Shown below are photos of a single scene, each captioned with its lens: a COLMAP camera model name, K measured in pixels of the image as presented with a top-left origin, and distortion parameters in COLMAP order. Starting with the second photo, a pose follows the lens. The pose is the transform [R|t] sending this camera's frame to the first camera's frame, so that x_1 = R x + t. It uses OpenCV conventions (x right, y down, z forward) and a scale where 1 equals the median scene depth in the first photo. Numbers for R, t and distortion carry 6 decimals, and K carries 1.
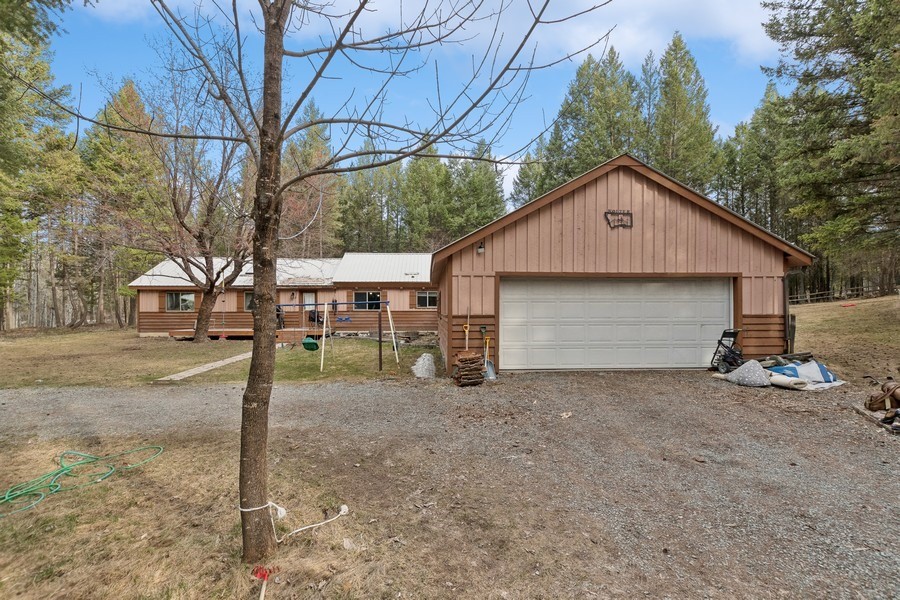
lens RADIAL K [[392.6, 0, 448.5], [0, 392.6, 302.6], [0, 0, 1]] dist [0.000568, 0.000163]
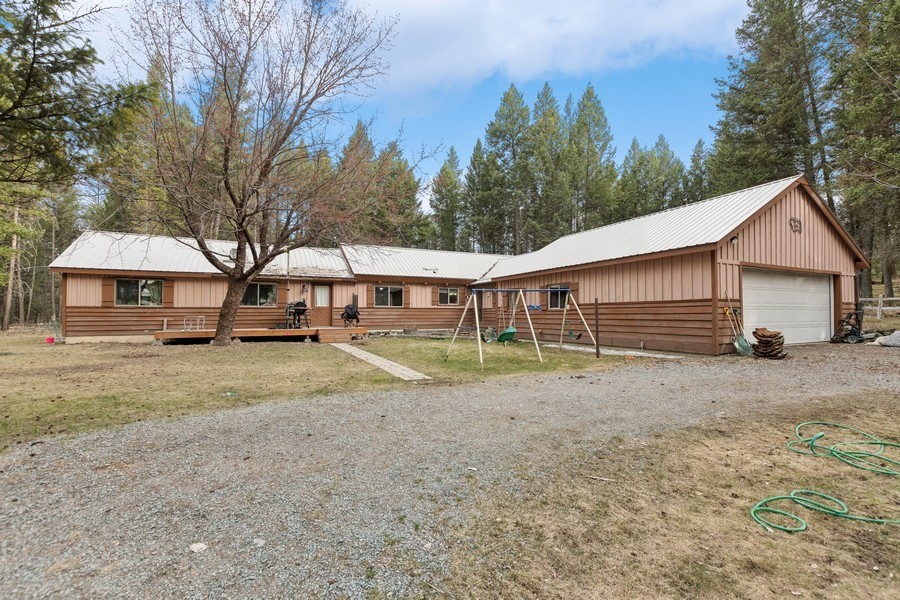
lens RADIAL K [[389.0, 0, 450.0], [0, 389.0, 300.0], [0, 0, 1]] dist [0.002492, 0.000146]
pose [[0.917652, 0.014821, 0.397108, -0.438794], [-0.004932, 0.999652, -0.025913, 0.026493], [-0.397354, 0.021821, 0.917406, 0.121694]]
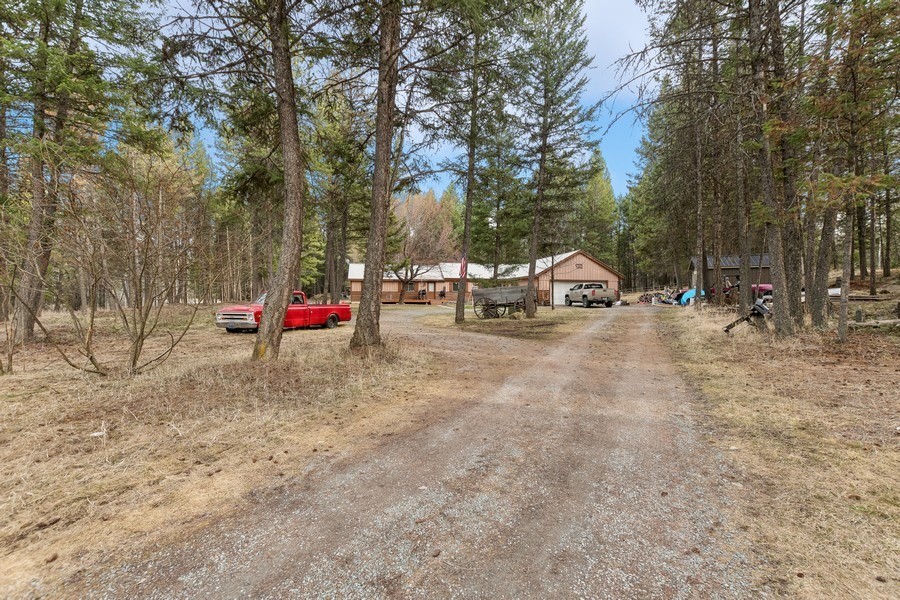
lens RADIAL K [[389.0, 0, 450.0], [0, 389.0, 300.0], [0, 0, 1]] dist [0.002492, 0.000146]
pose [[0.987291, 0.007234, 0.158758, -0.590480], [-0.009824, 0.999831, 0.015534, 0.032835], [-0.158619, -0.016896, 0.987195, -1.071296]]
